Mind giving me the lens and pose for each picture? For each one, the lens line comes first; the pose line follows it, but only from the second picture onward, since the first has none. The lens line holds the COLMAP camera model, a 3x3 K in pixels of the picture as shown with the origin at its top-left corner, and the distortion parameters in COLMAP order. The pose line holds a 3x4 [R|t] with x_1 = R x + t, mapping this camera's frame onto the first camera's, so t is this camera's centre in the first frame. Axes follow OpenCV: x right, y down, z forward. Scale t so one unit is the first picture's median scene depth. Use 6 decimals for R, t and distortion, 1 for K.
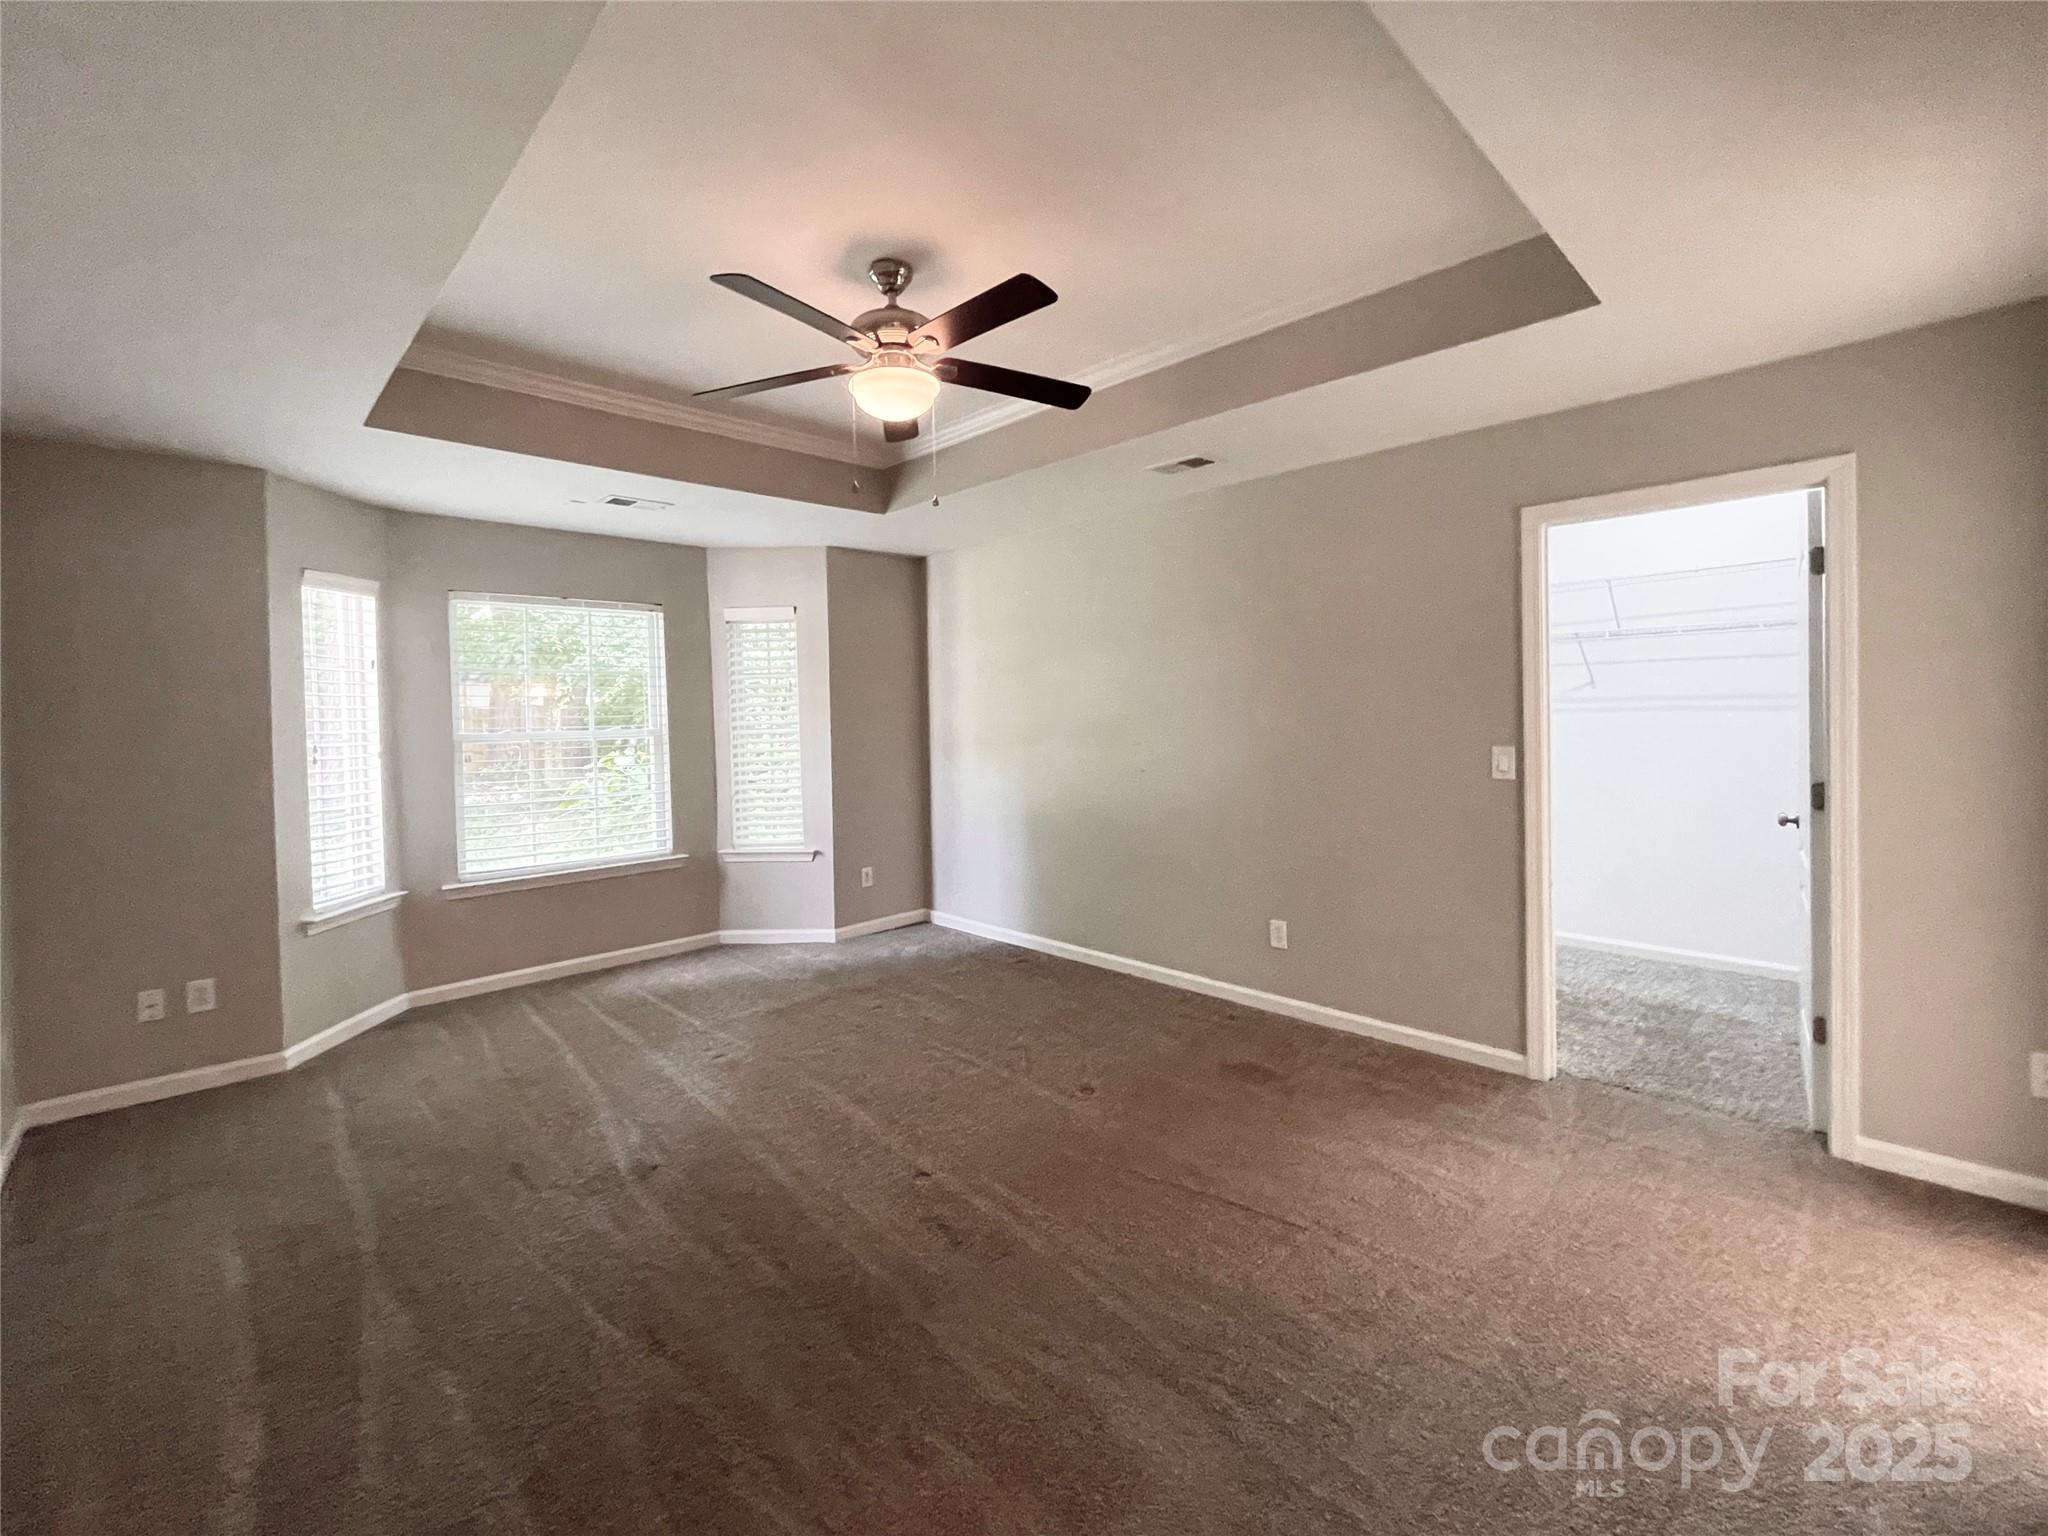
lens RADIAL K [[822.2, 0, 1018.0], [0, 822.2, 773.4], [0, 0, 1]] dist [-0.000830, 0.000229]
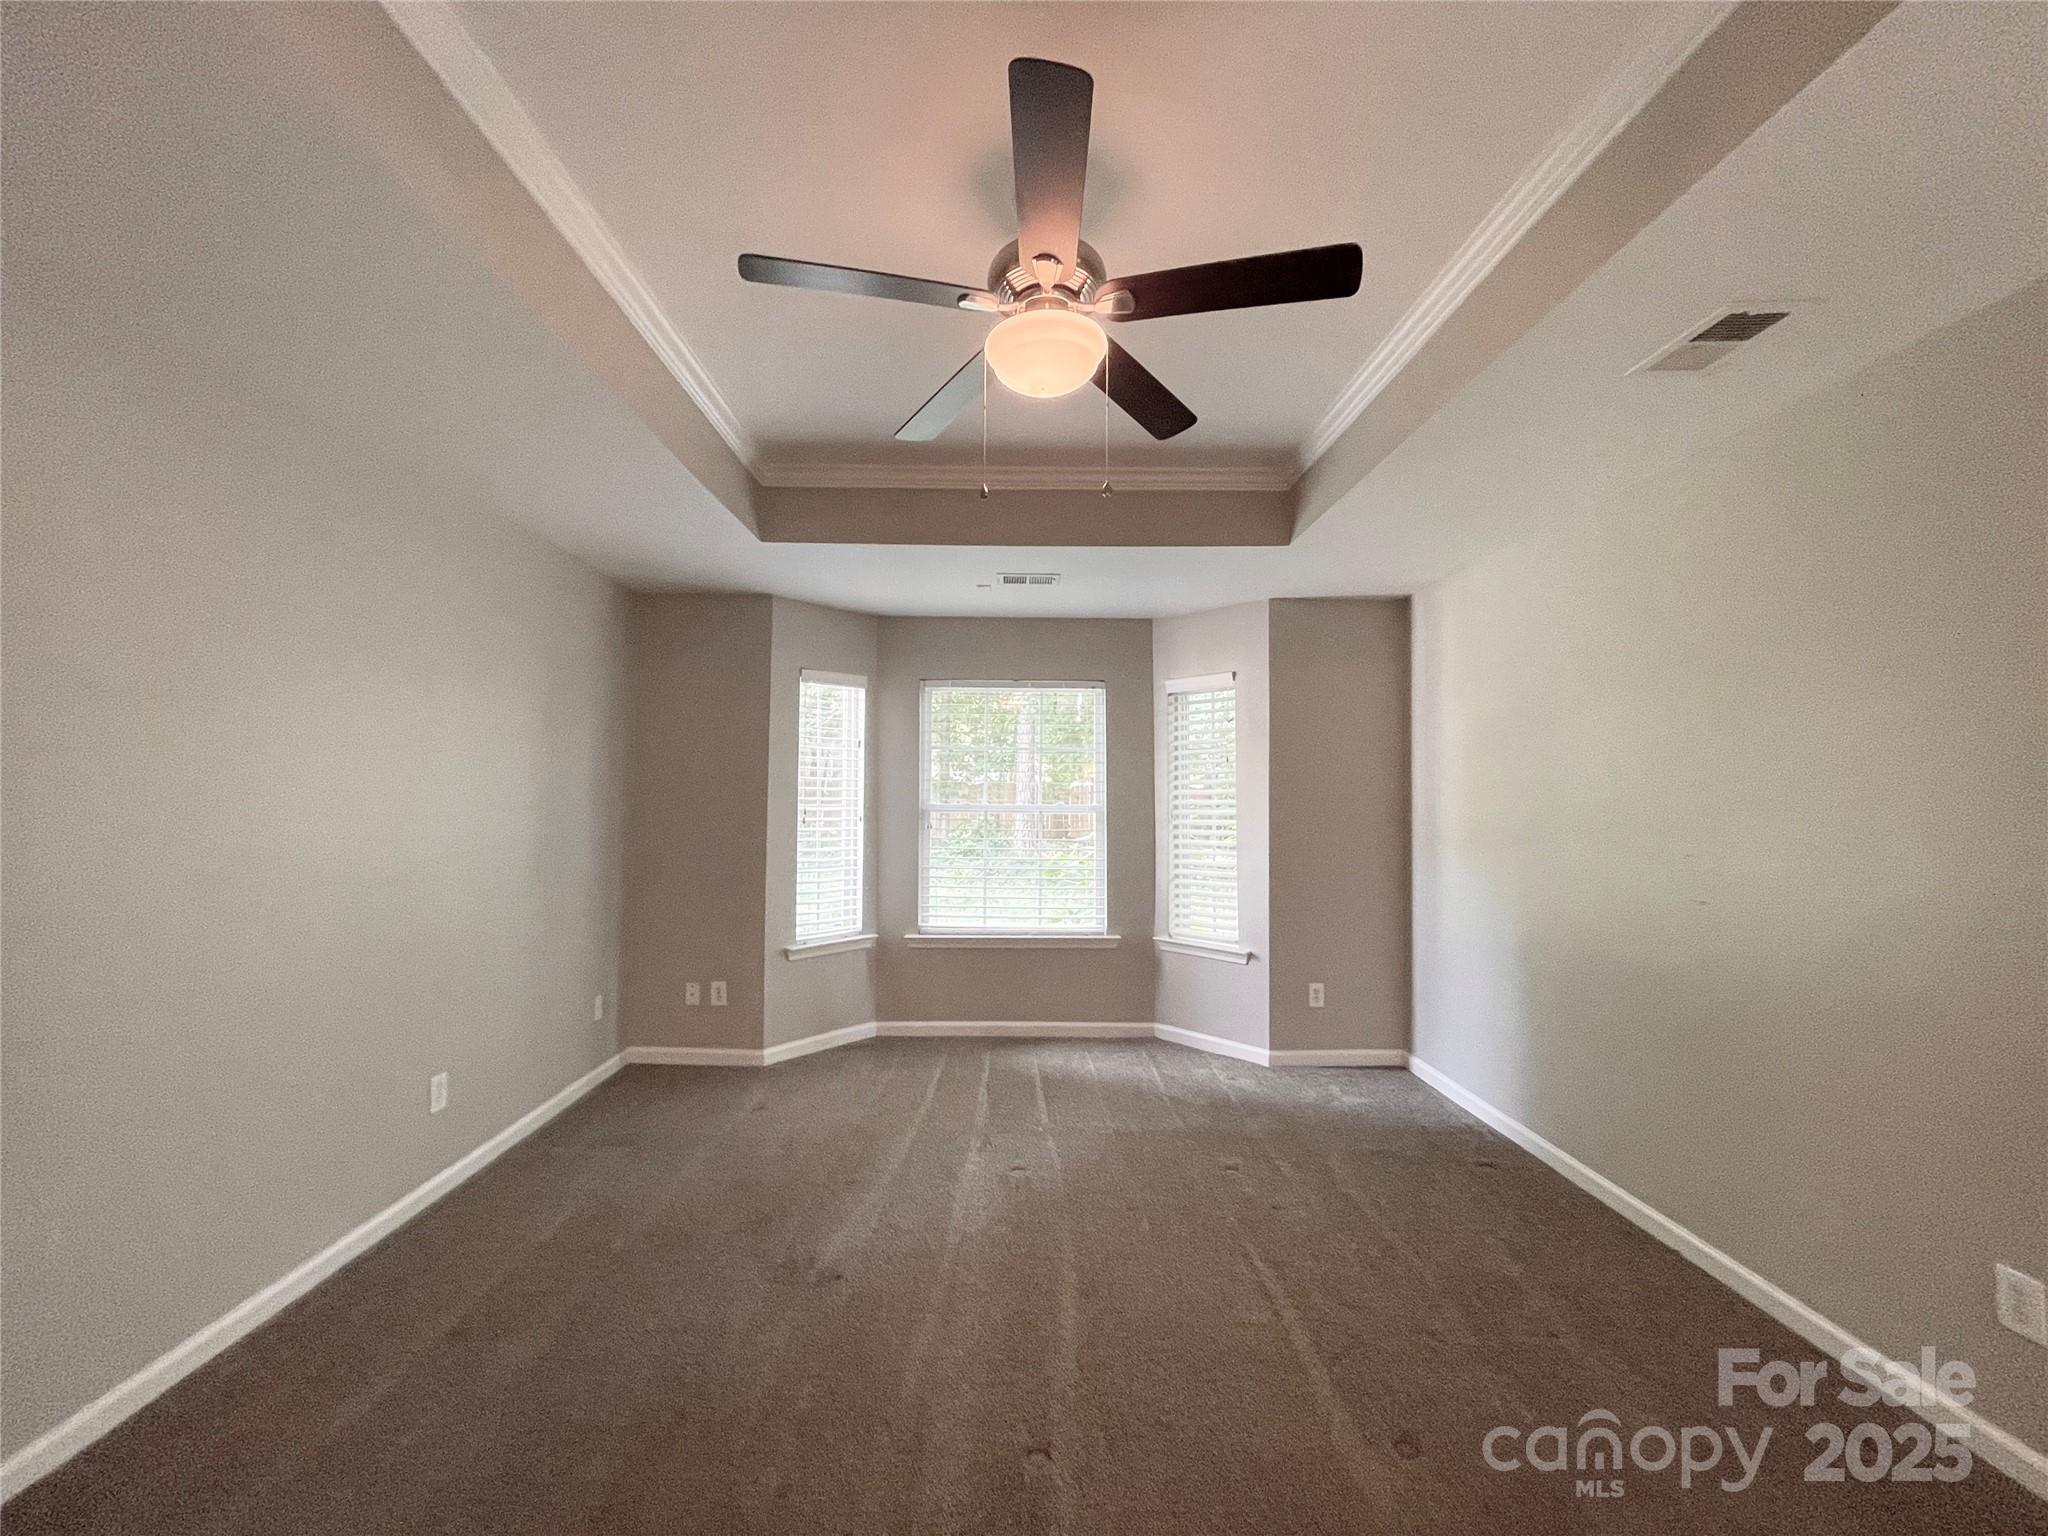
lens RADIAL K [[814.1, 0, 1020.0], [0, 814.1, 800.6], [0, 0, 1]] dist [0.014416, -0.007480]
pose [[0.737112, 0.026806, -0.675239, 0.179932], [-0.071670, 0.996679, -0.038670, -0.017385], [0.671960, 0.076898, 0.736585, 0.246530]]
